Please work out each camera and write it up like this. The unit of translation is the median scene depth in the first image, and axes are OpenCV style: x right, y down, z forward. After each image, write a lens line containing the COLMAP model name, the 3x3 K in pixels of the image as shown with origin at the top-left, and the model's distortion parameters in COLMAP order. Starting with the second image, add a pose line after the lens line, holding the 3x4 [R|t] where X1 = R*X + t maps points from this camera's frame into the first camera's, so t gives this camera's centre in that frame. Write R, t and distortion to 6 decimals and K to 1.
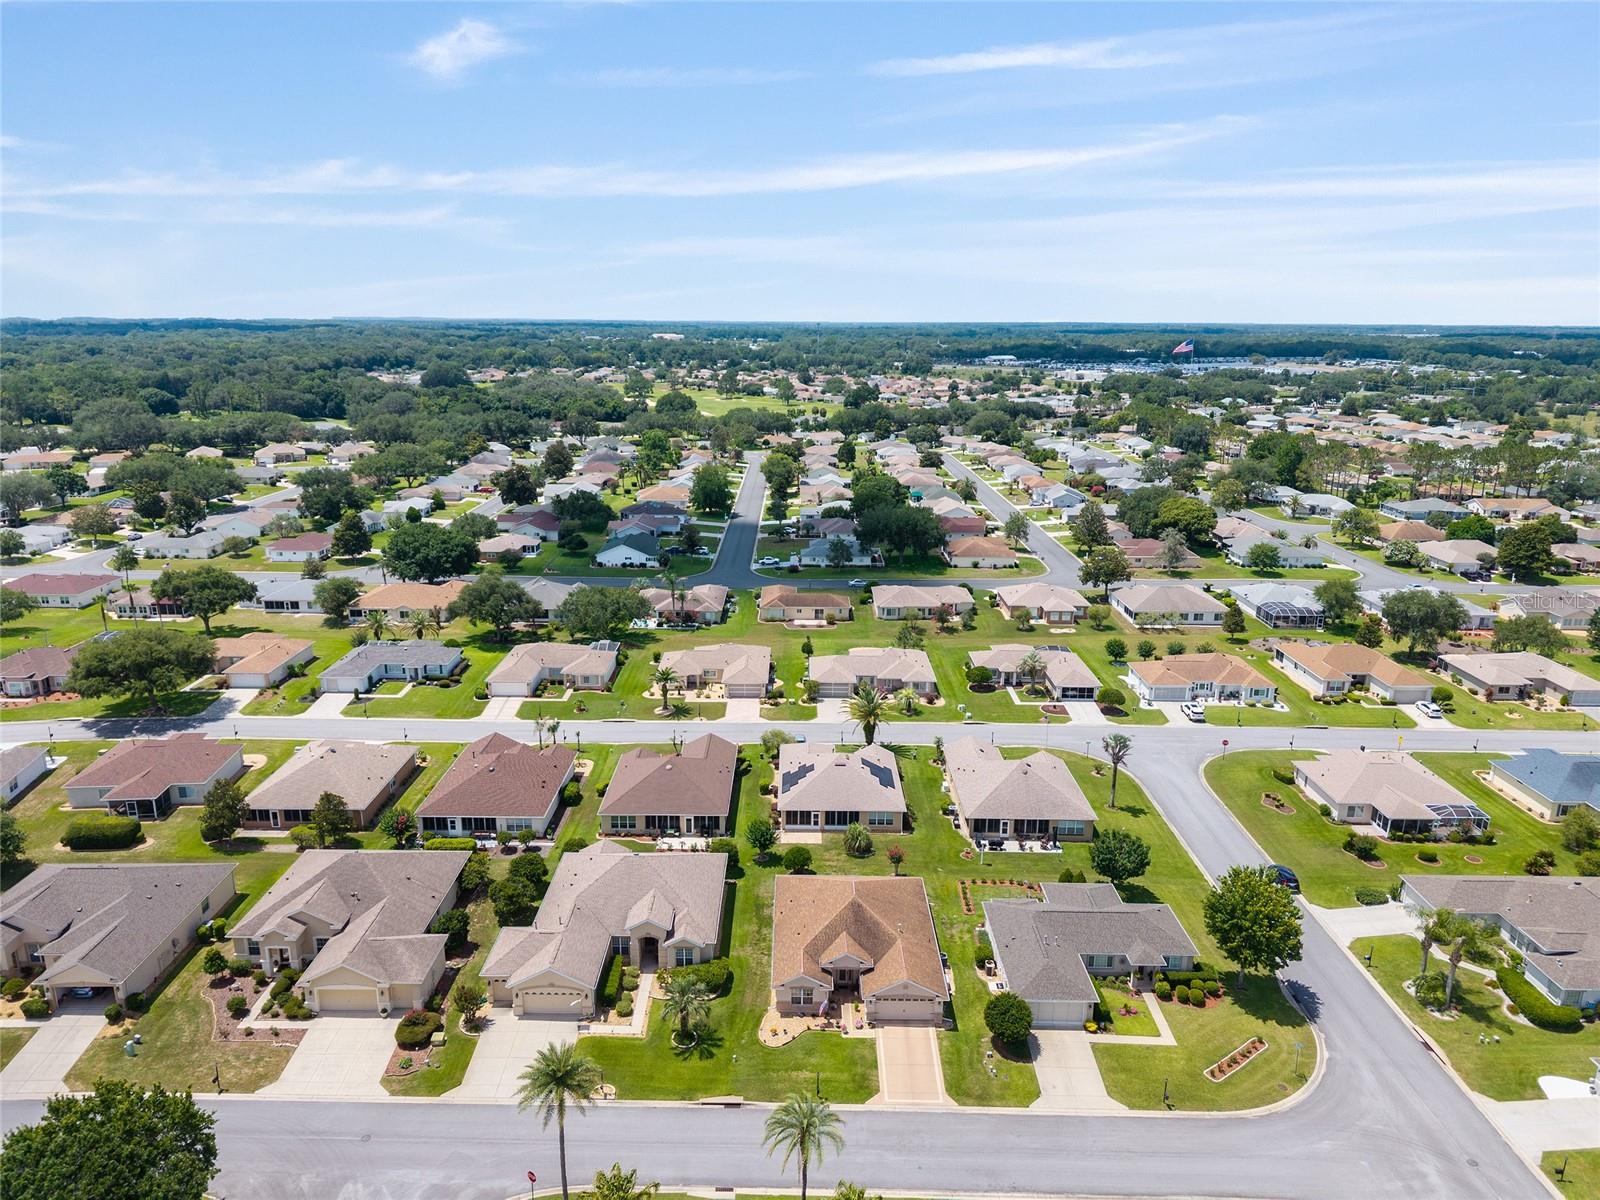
lens RADIAL K [[1062.2, 0, 789.0], [0, 1062.2, 595.3], [0, 0, 1]] dist [0.081833, -0.117603]
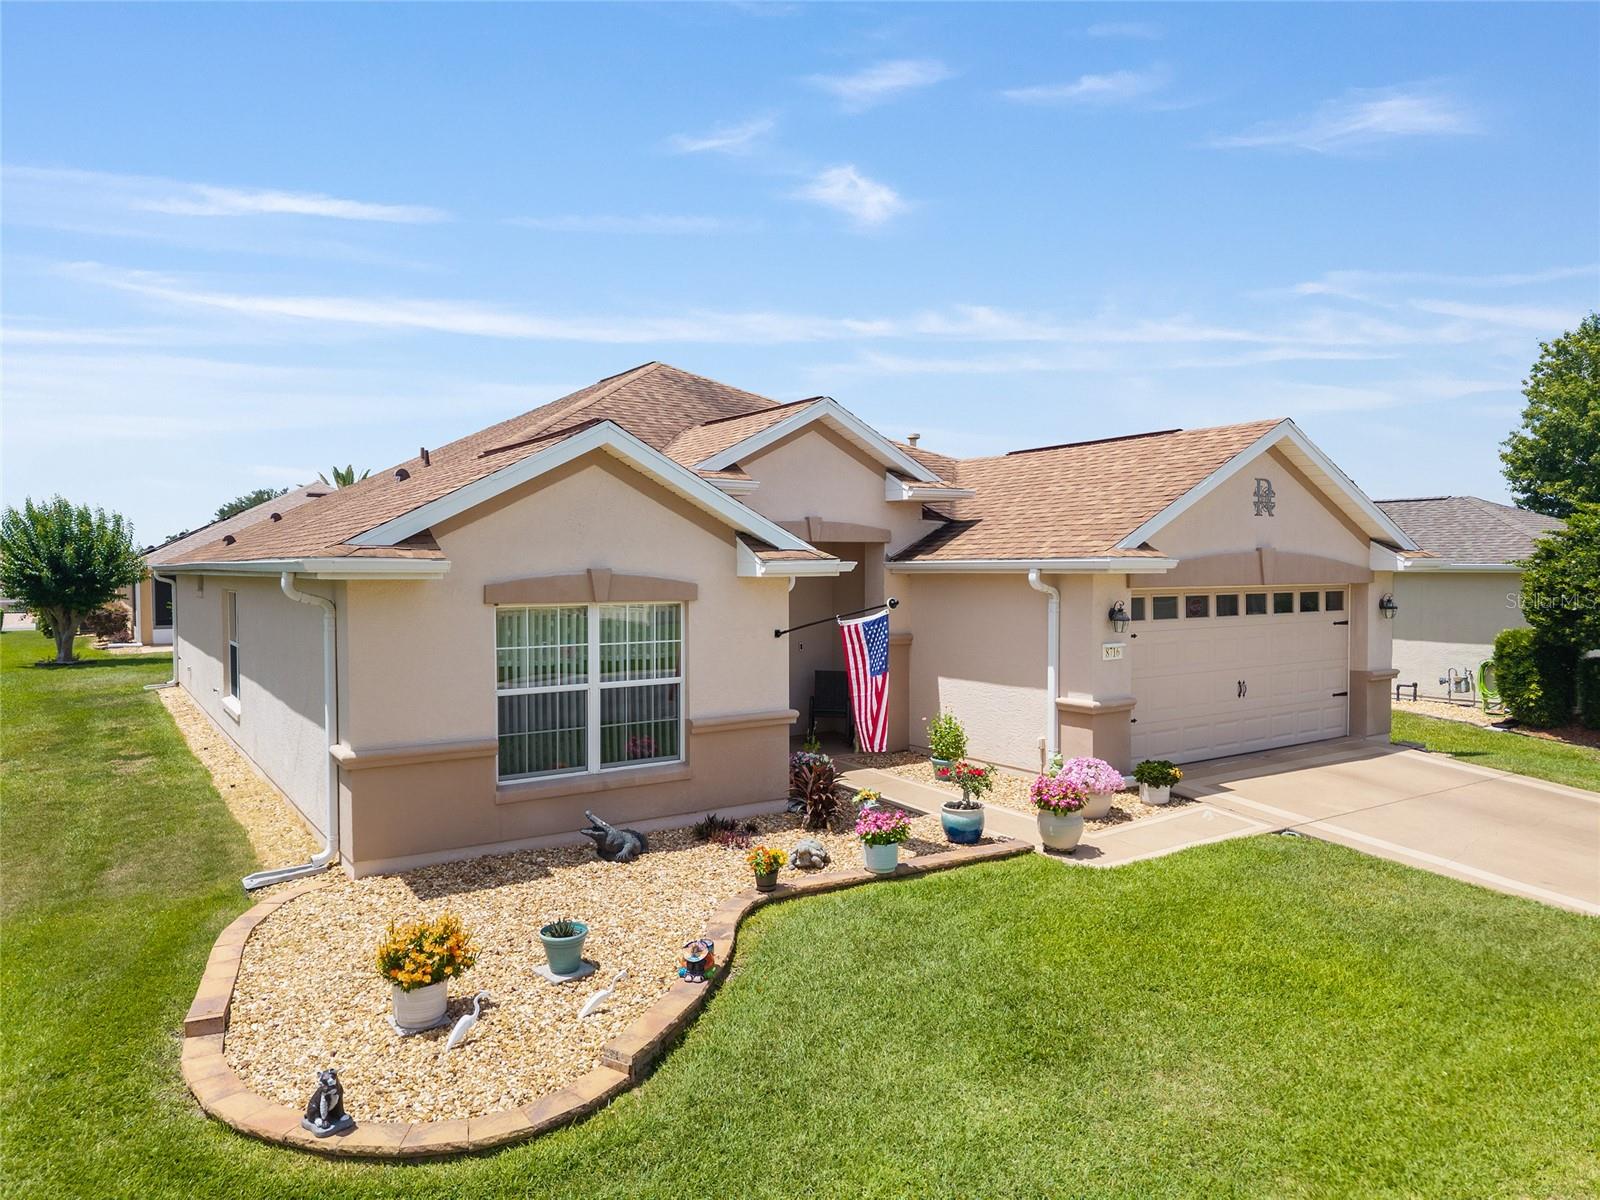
lens RADIAL K [[1068.7, 0, 786.2], [0, 1068.7, 590.7], [0, 0, 1]] dist [0.016659, 0.001082]
pose [[0.828032, -0.019732, 0.560333, -0.019143], [0.145318, 0.972783, -0.180488, 0.222417], [-0.541521, 0.230876, 0.808363, 0.515435]]
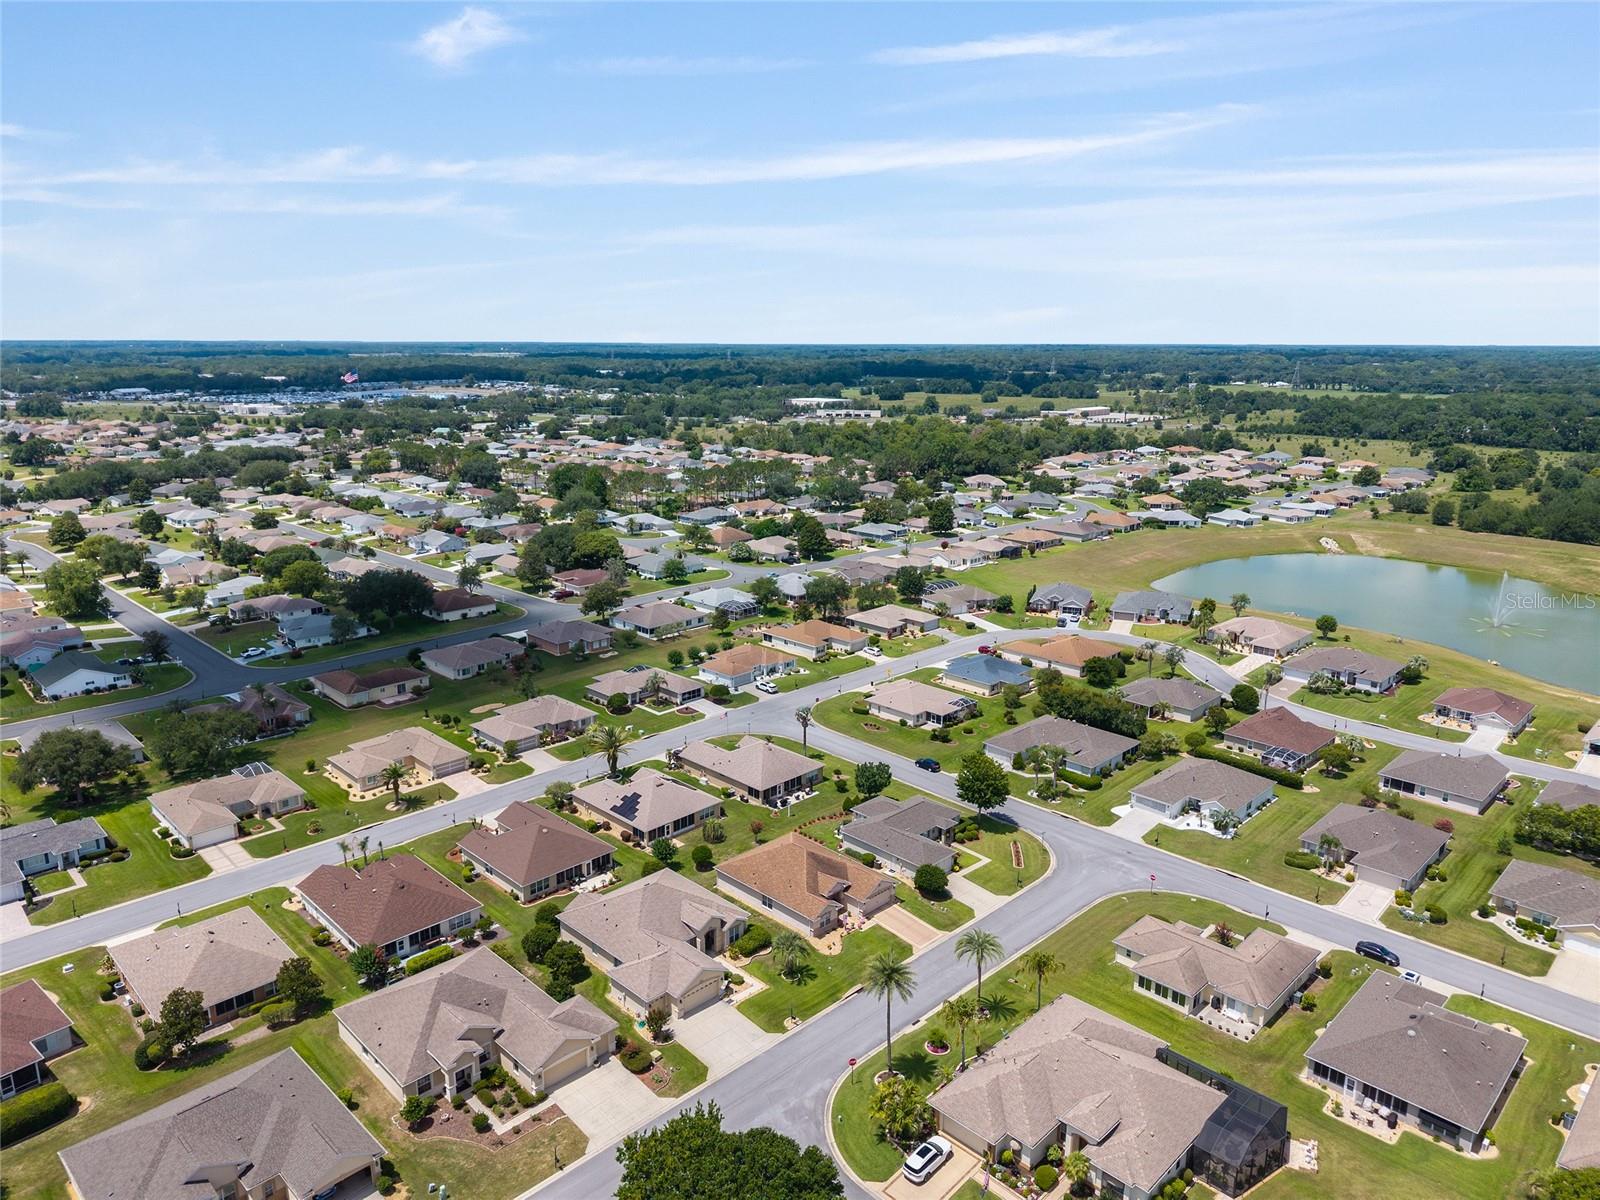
lens RADIAL K [[1062.2, 0, 789.0], [0, 1062.2, 595.3], [0, 0, 1]] dist [0.081833, -0.117603]
pose [[0.706619, -0.168806, 0.687164, -0.535286], [0.179972, 0.982066, 0.056183, -0.081892], [-0.684325, 0.083970, 0.724326, -0.022893]]
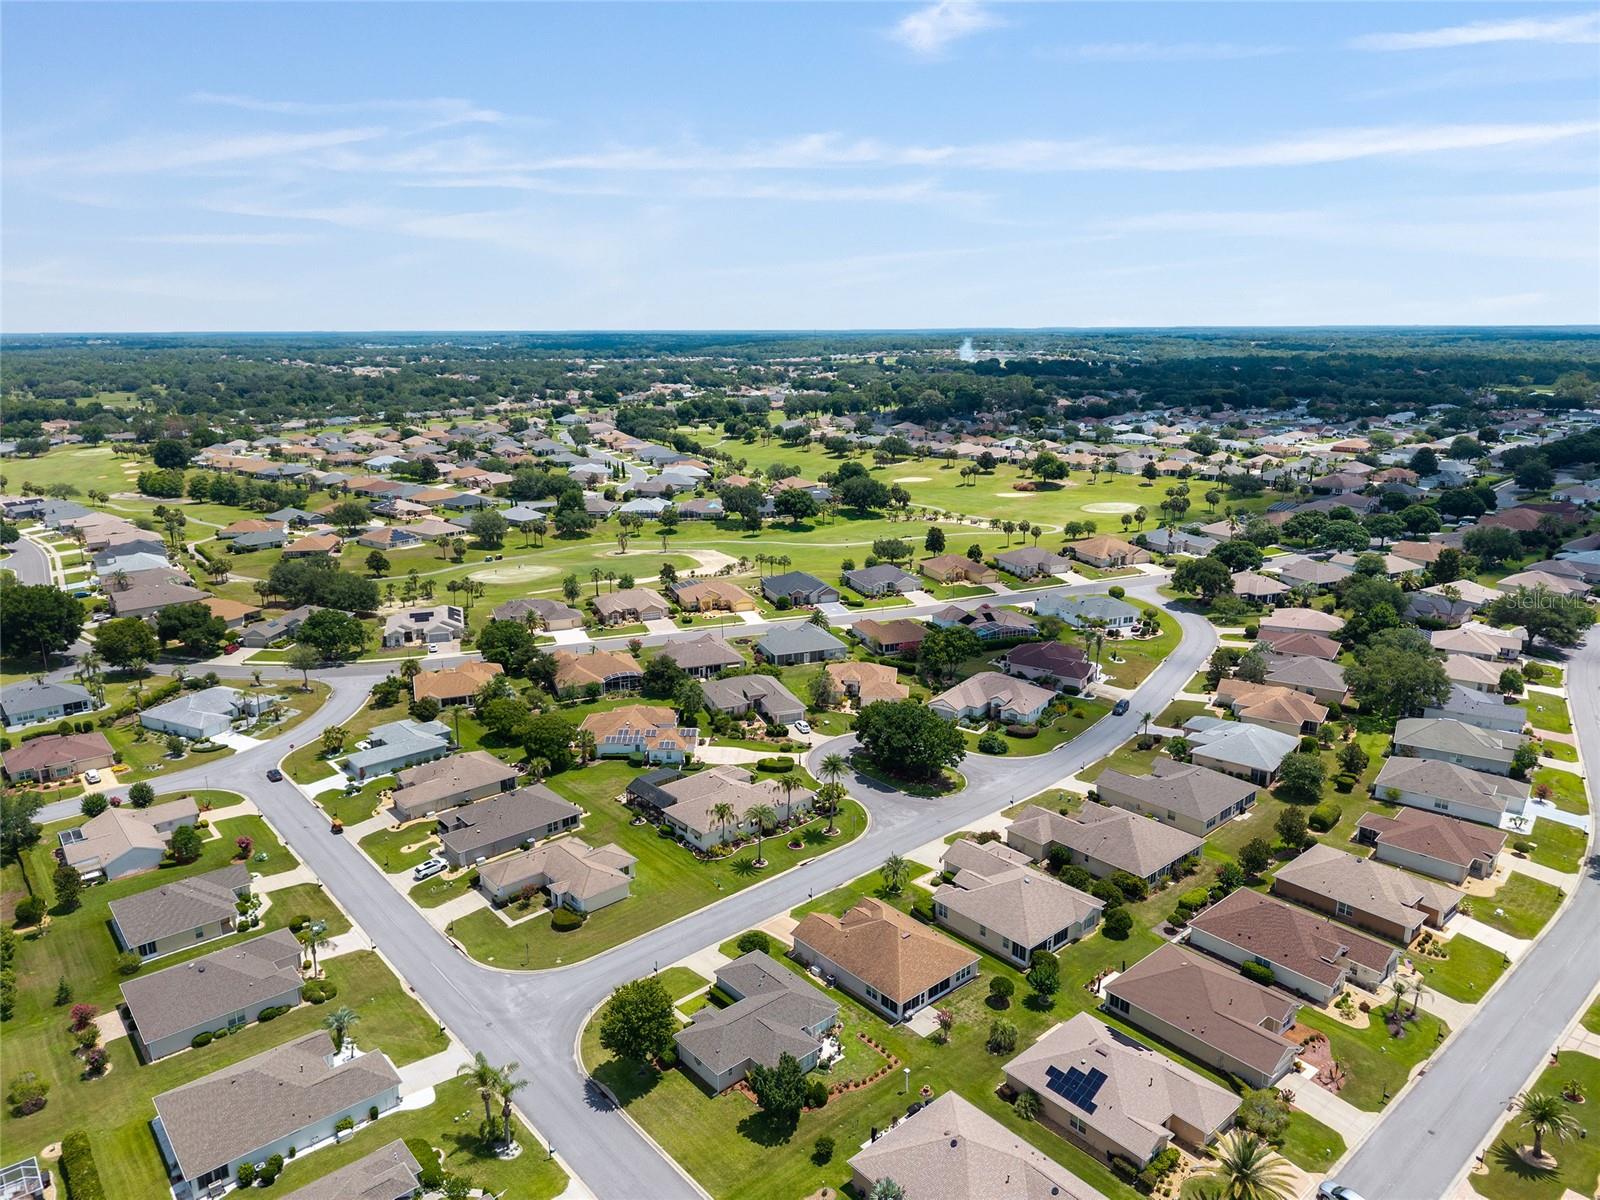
lens RADIAL K [[1062.2, 0, 789.0], [0, 1062.2, 595.3], [0, 0, 1]] dist [0.081833, -0.117603]
pose [[-0.755346, 0.155568, -0.636594, 0.597871], [-0.164367, 0.895389, 0.413839, -0.397801], [0.634379, 0.417226, -0.650758, 1.015389]]
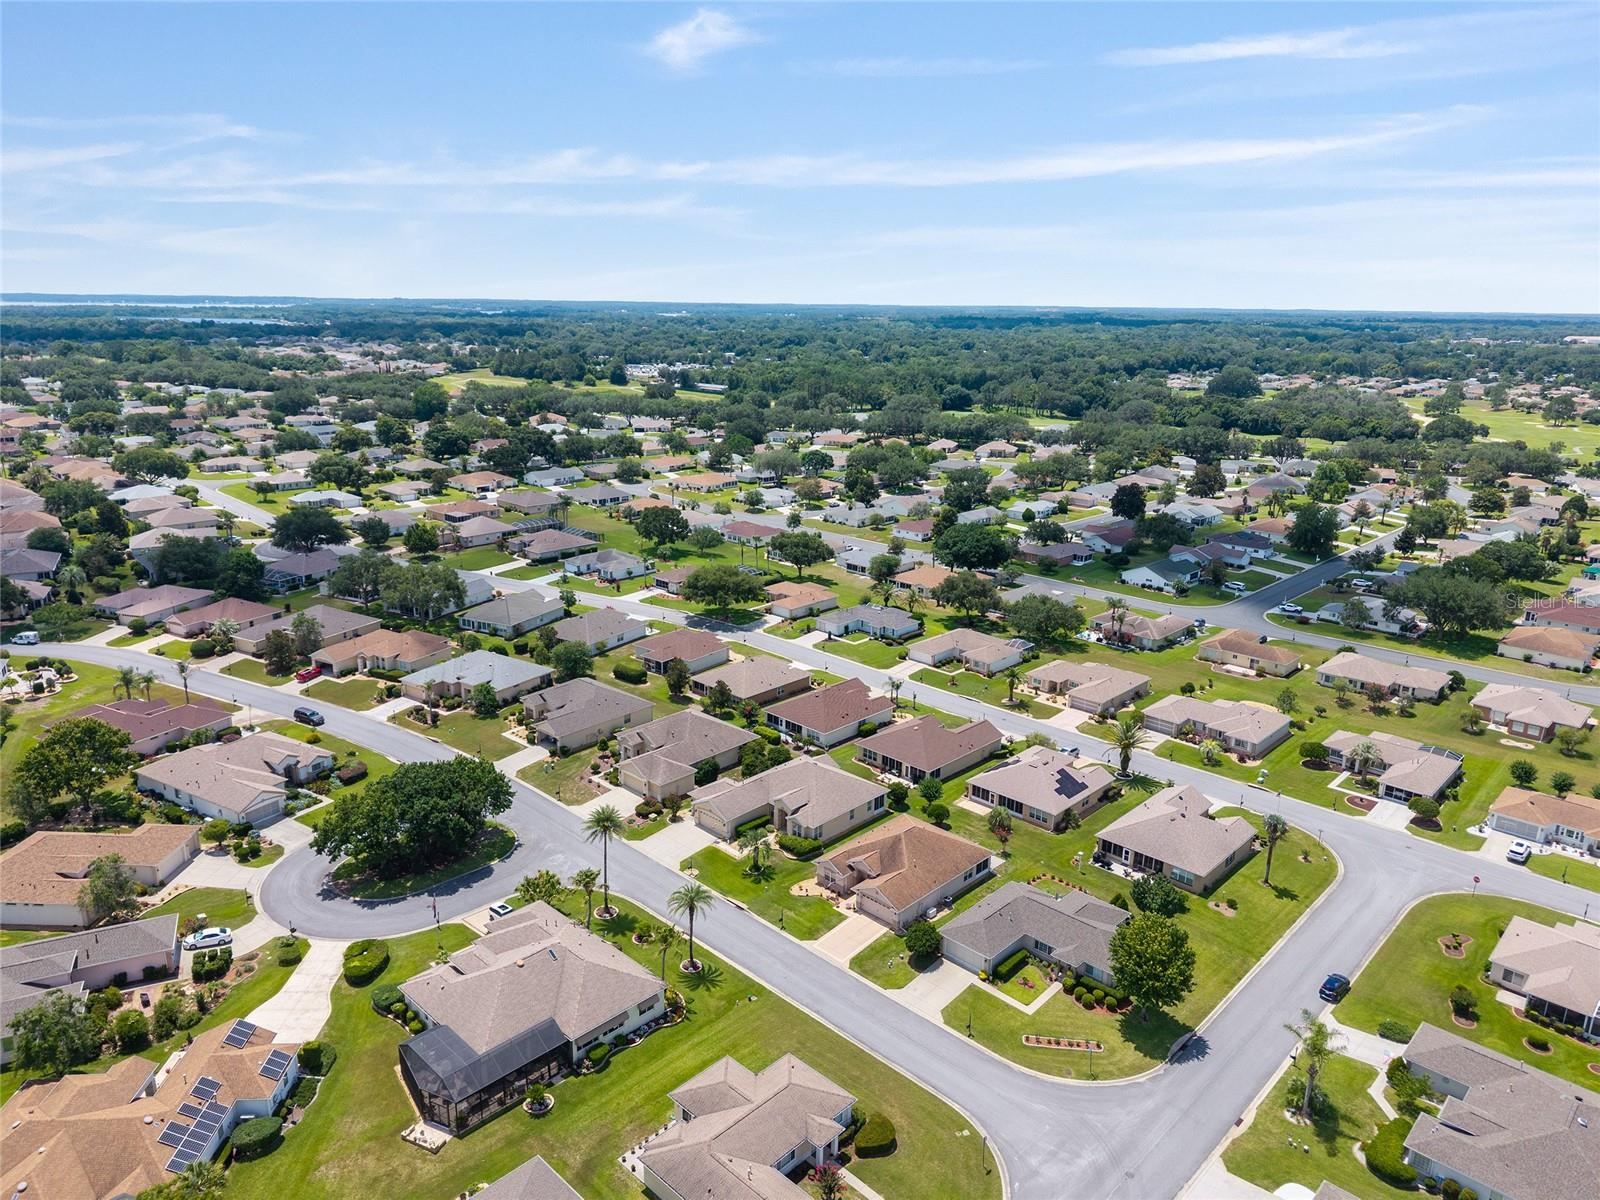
lens RADIAL K [[1062.2, 0, 789.0], [0, 1062.2, 595.3], [0, 0, 1]] dist [0.081833, -0.117603]
pose [[0.720893, 0.185275, -0.667822, 0.502562], [-0.180253, 0.980565, 0.077462, -0.060819], [0.669195, 0.064535, 0.740279, -0.082107]]
